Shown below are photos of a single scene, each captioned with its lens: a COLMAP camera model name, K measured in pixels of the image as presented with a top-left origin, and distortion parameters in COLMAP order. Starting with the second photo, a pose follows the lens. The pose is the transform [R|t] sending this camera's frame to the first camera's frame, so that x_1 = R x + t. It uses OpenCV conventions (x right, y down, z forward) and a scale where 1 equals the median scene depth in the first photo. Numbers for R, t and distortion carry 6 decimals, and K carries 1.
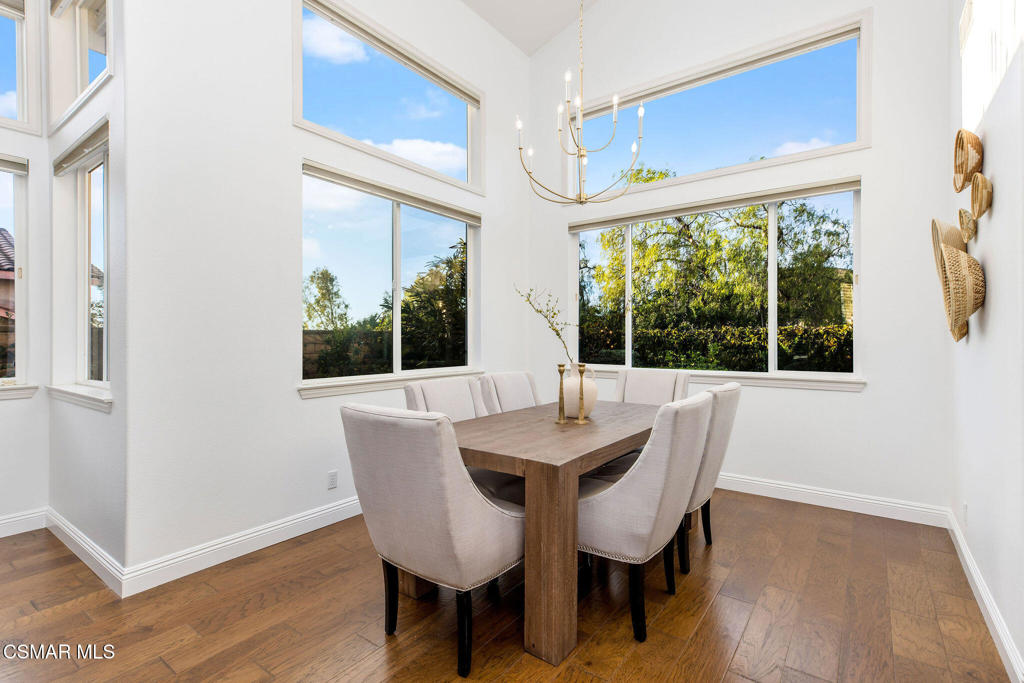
lens RADIAL K [[458.0, 0, 511.2], [0, 458.0, 350.3], [0, 0, 1]] dist [0.004460, 0.000147]
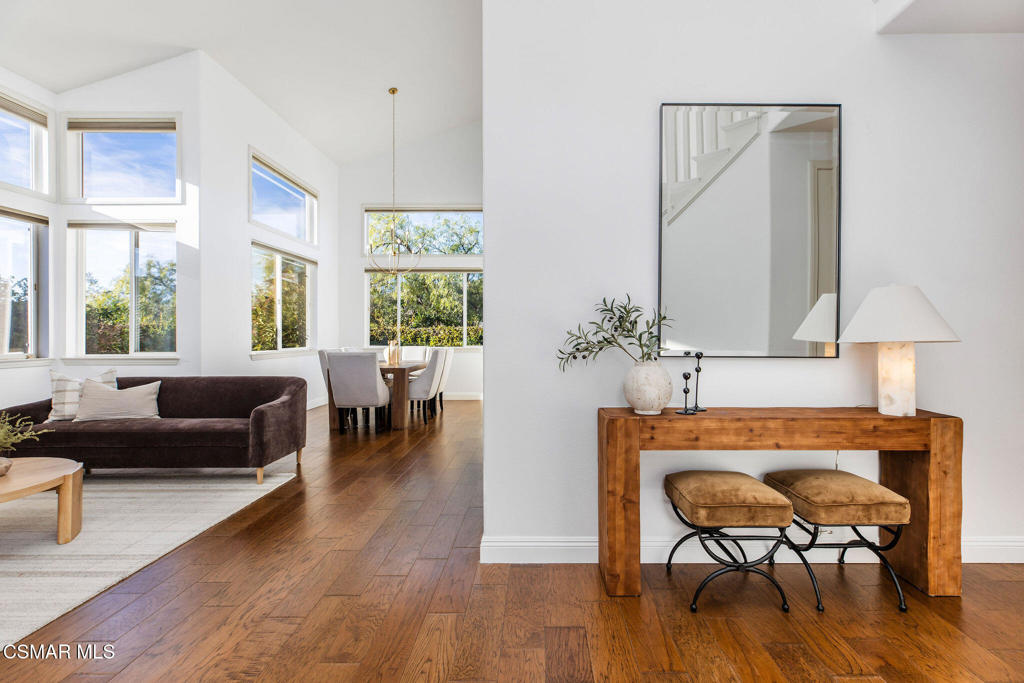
lens RADIAL K [[458.0, 0, 516.9], [0, 458.0, 343.7], [0, 0, 1]] dist [0.004460, 0.000147]
pose [[0.813557, 0.004260, 0.581470, -0.266353], [-0.003784, 0.999991, -0.002032, 0.012599], [-0.581473, -0.000547, 0.813565, -0.500162]]
